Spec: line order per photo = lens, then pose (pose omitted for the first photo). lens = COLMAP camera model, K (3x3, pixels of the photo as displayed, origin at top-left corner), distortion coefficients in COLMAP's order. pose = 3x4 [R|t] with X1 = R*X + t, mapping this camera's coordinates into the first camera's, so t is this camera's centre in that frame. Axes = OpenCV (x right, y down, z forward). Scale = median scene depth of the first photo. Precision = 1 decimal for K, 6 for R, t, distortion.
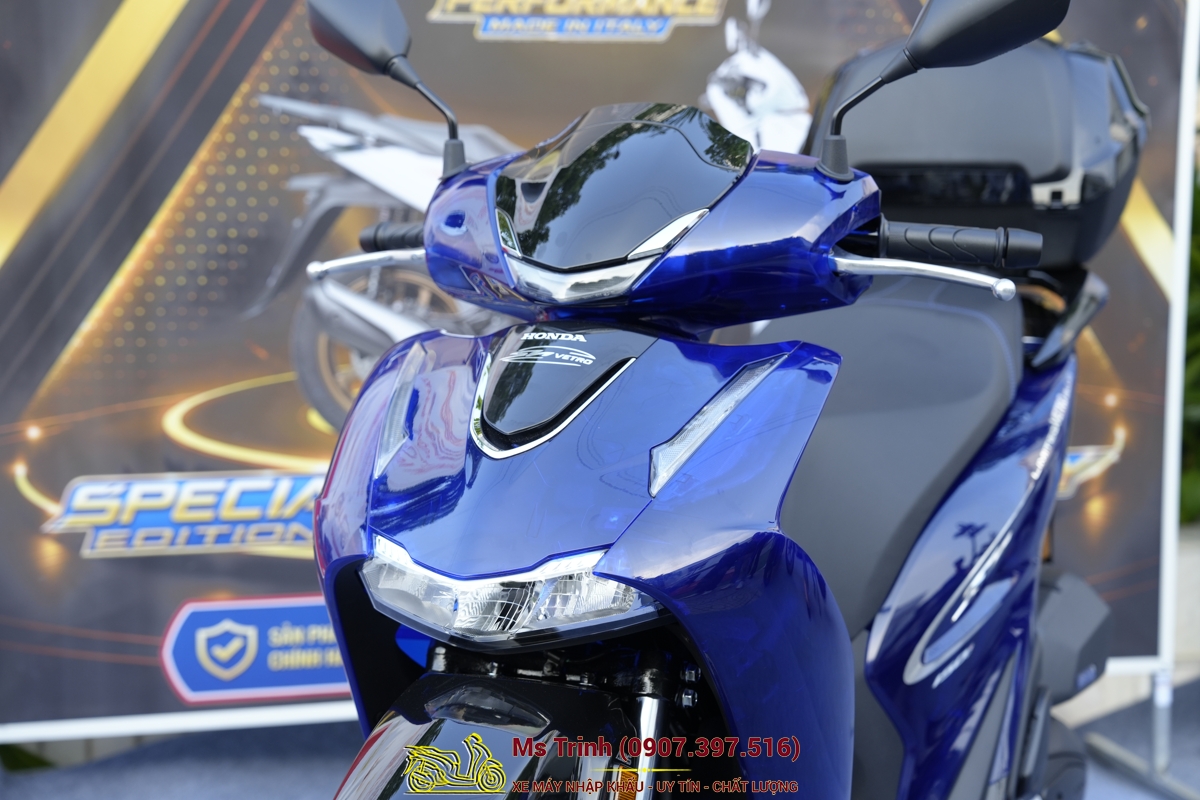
lens RADIAL K [[2285.5, 0, 607.4], [0, 2285.5, 400.1], [0, 0, 1]] dist [0.295116, 0.000000]
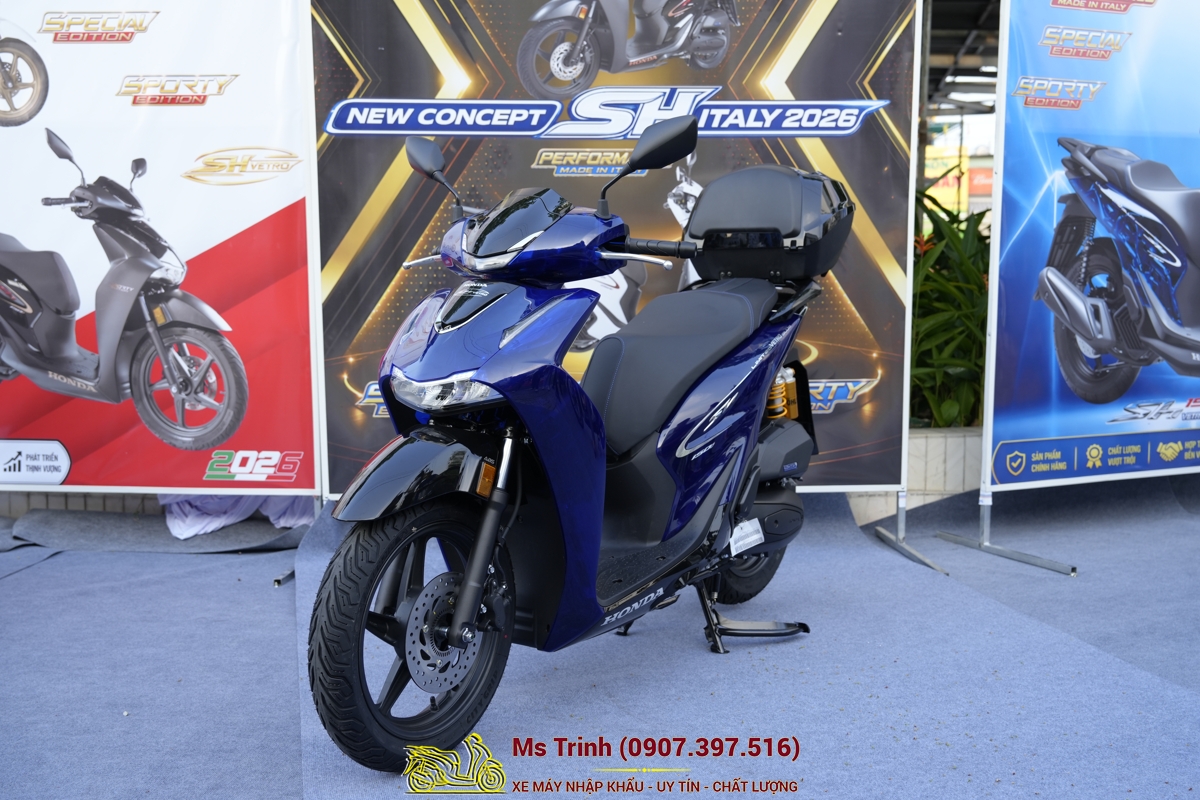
lens RADIAL K [[1284.8, 0, 607.2], [0, 1284.8, 399.1], [0, 0, 1]] dist [0.046736, 0.000000]
pose [[0.986582, 0.014708, -0.162605, 0.188537], [-0.016094, 0.999845, -0.007208, 0.055721], [0.162473, 0.009728, 0.986665, -0.156688]]
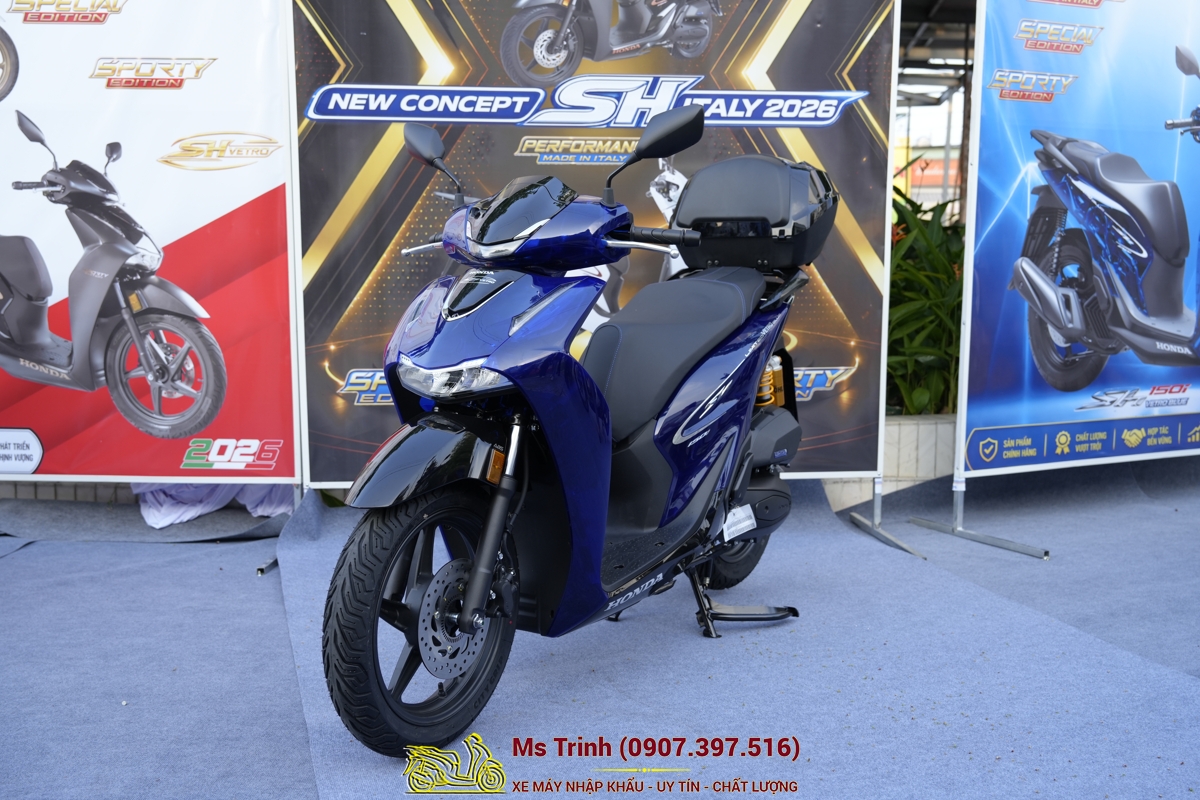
lens RADIAL K [[1284.8, 0, 609.1], [0, 1284.8, 404.5], [0, 0, 1]] dist [0.046736, 0.000000]
pose [[0.993041, 0.016064, -0.116666, 0.152003], [-0.015572, 0.999866, 0.005125, 0.057087], [0.116733, -0.003273, 0.993158, -0.167818]]
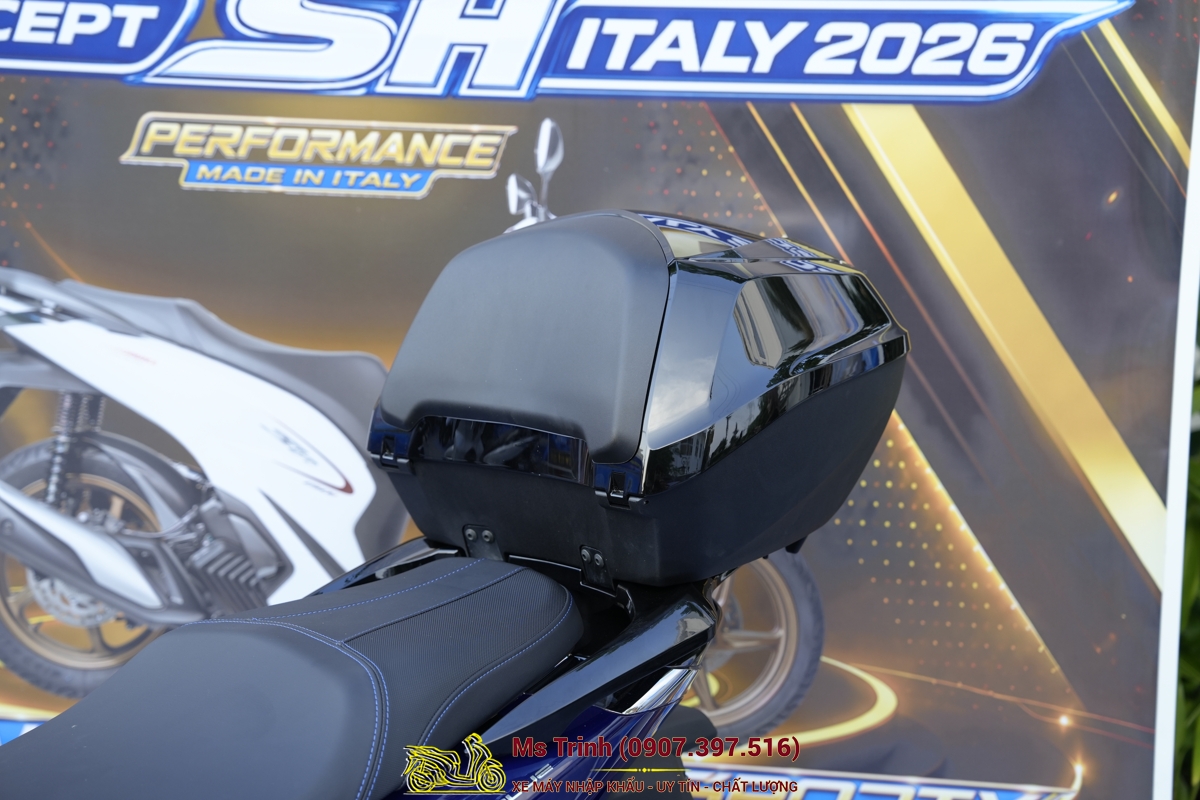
lens RADIAL K [[2224.2, 0, 604.7], [0, 2224.2, 405.7], [0, 0, 1]] dist [0.310594, 0.000000]
pose [[0.933129, 0.072717, -0.352112, 0.356684], [-0.071329, 0.997309, 0.016933, -0.107532], [0.352396, 0.009315, 0.935805, 0.337570]]
